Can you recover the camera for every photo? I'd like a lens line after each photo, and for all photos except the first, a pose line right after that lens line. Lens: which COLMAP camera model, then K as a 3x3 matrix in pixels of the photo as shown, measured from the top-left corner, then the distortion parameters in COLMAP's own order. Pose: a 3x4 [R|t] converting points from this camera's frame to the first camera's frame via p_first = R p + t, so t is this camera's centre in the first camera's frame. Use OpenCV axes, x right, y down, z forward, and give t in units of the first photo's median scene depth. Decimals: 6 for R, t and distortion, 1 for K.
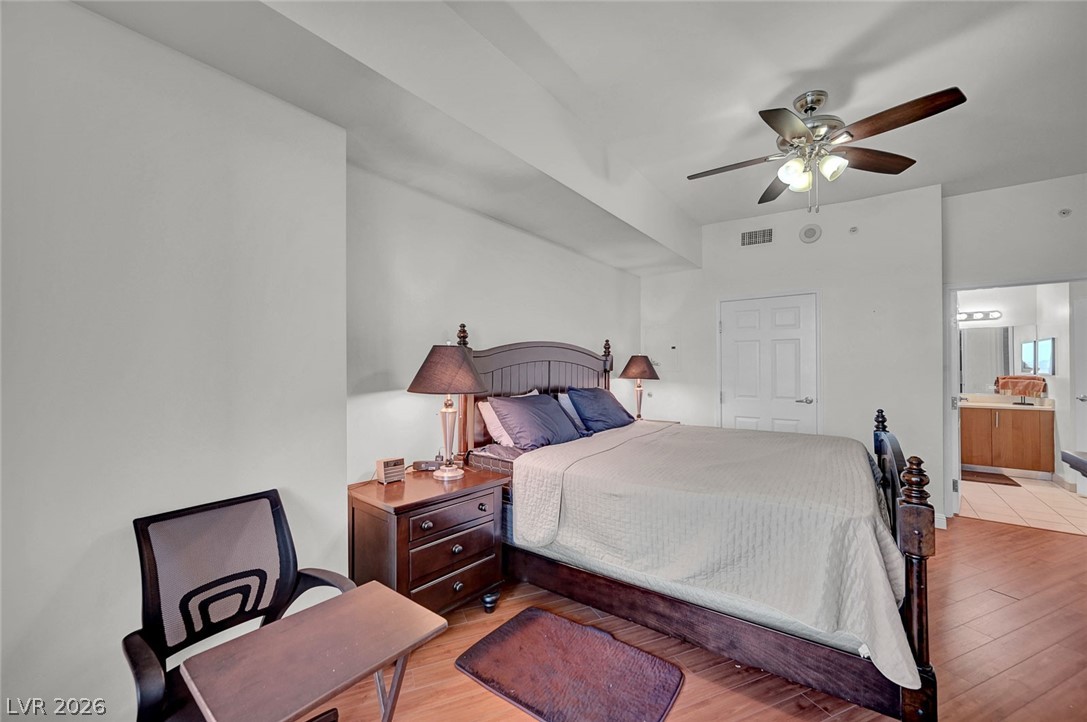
lens RADIAL K [[430.9, 0, 545.6], [0, 430.9, 362.8], [0, 0, 1]] dist [-0.001602, -0.000138]
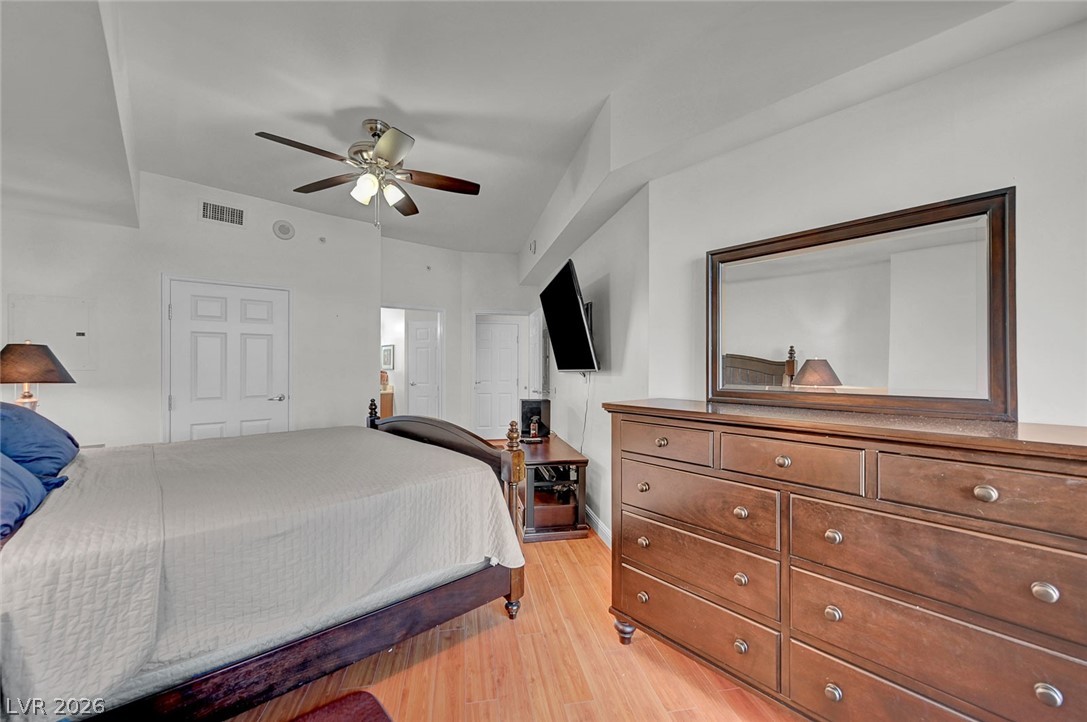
lens RADIAL K [[430.9, 0, 551.0], [0, 430.9, 358.6], [0, 0, 1]] dist [-0.001602, -0.000138]
pose [[0.206982, 0.013932, 0.978246, -0.419816], [-0.011354, 0.999865, -0.011837, 0.004132], [-0.978279, -0.008657, 0.207112, 0.340173]]
